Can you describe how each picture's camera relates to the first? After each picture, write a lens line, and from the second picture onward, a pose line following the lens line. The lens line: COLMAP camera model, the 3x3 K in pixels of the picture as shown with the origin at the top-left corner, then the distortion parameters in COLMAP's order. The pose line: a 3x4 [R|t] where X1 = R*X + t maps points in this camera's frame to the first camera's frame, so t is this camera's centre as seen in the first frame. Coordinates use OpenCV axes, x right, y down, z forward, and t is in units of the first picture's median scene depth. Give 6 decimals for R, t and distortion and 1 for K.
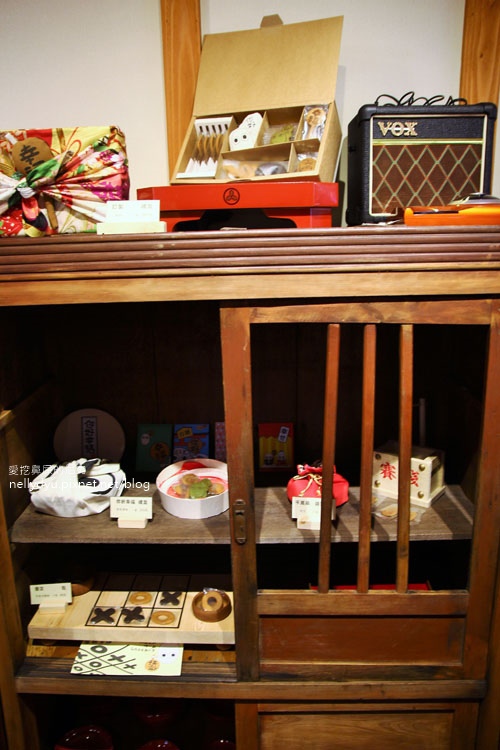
lens RADIAL K [[598.9, 0, 250.0], [0, 598.9, 375.0], [0, 0, 1]] dist [-0.120577, 0.106413]
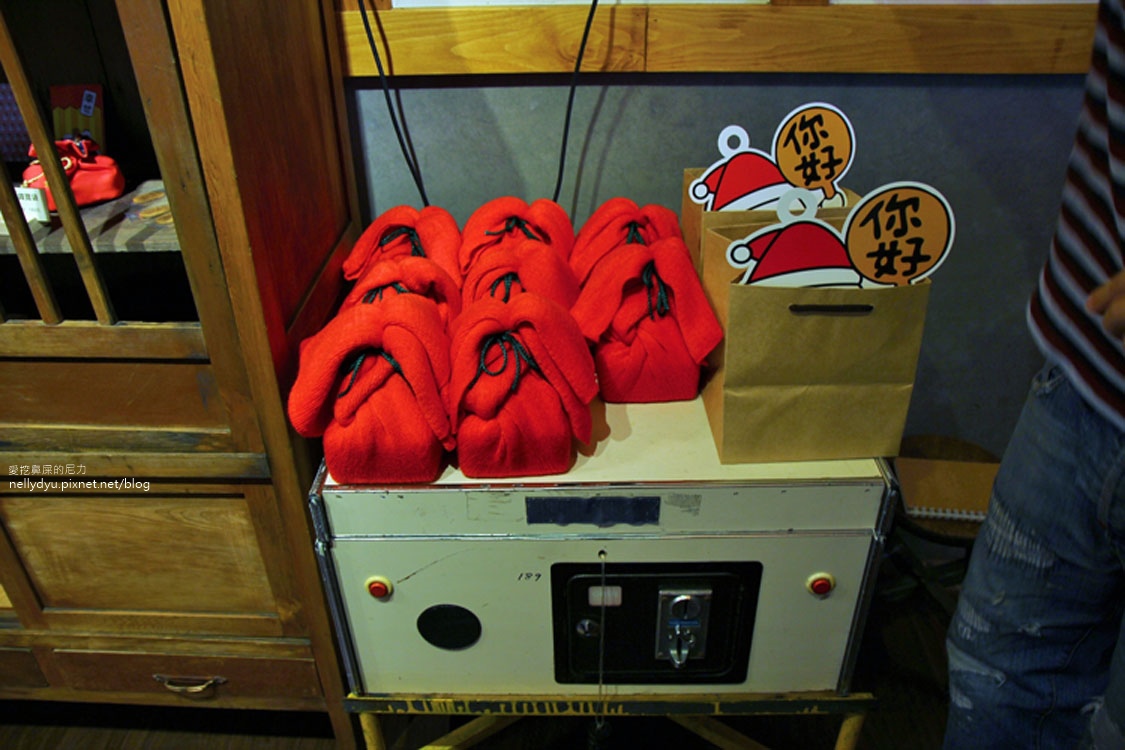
lens RADIAL K [[898.4, 0, 562.5], [0, 898.4, 375.0], [0, 0, 1]] dist [-0.120577, 0.106413]
pose [[0.999967, 0.005249, 0.006189, 0.929797], [-0.006948, 0.947847, 0.318649, 0.123906], [-0.004194, -0.318681, 0.947853, 0.037373]]
